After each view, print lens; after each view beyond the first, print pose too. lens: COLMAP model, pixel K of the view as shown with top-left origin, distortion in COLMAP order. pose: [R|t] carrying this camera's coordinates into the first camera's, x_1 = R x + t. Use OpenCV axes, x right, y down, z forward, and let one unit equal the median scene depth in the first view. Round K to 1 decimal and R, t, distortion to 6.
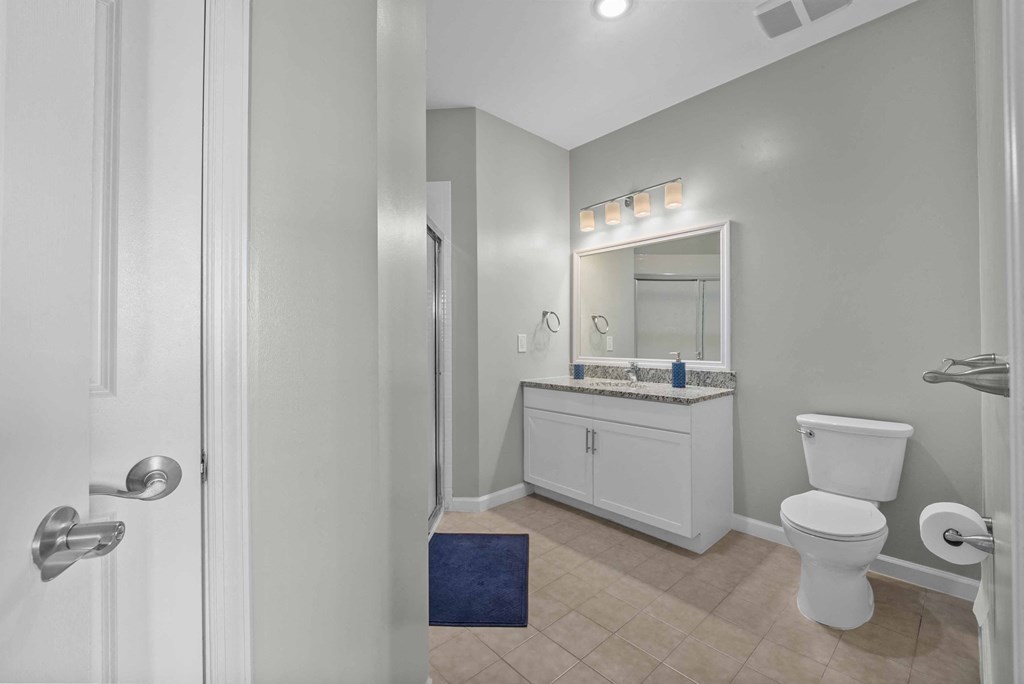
lens RADIAL K [[420.9, 0, 508.3], [0, 420.9, 336.1], [0, 0, 1]] dist [-0.037150, -0.001090]
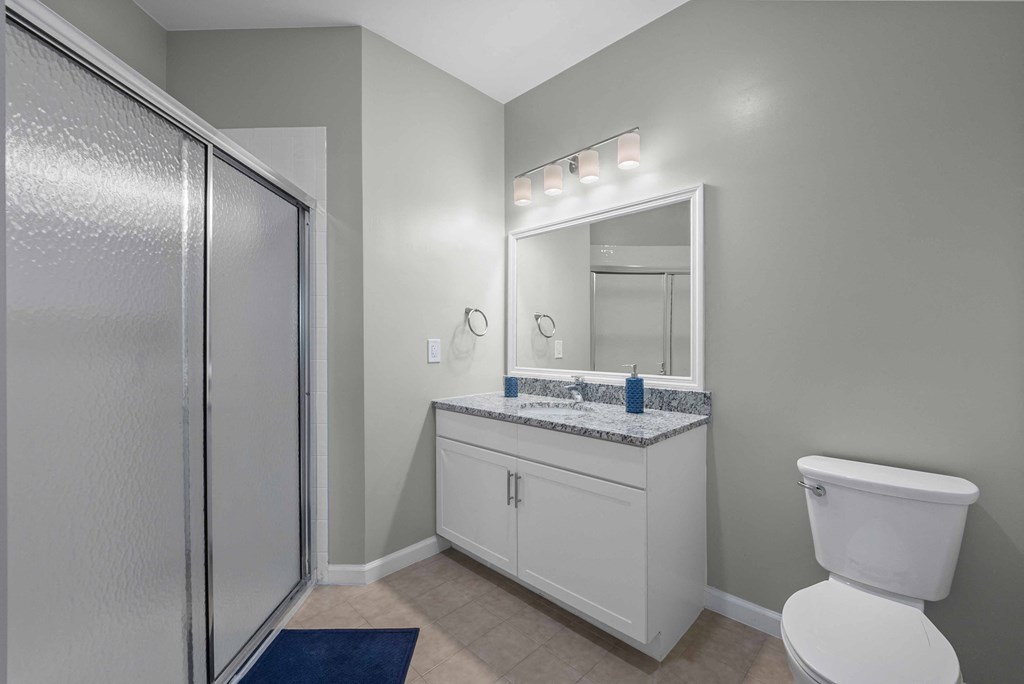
lens RADIAL K [[420.9, 0, 515.7], [0, 420.9, 339.5], [0, 0, 1]] dist [-0.037150, -0.001090]
pose [[0.997346, -0.000913, 0.072800, 0.135260], [0.000475, 0.999982, 0.006038, -0.008399], [-0.072804, -0.005987, 0.997328, 0.262222]]
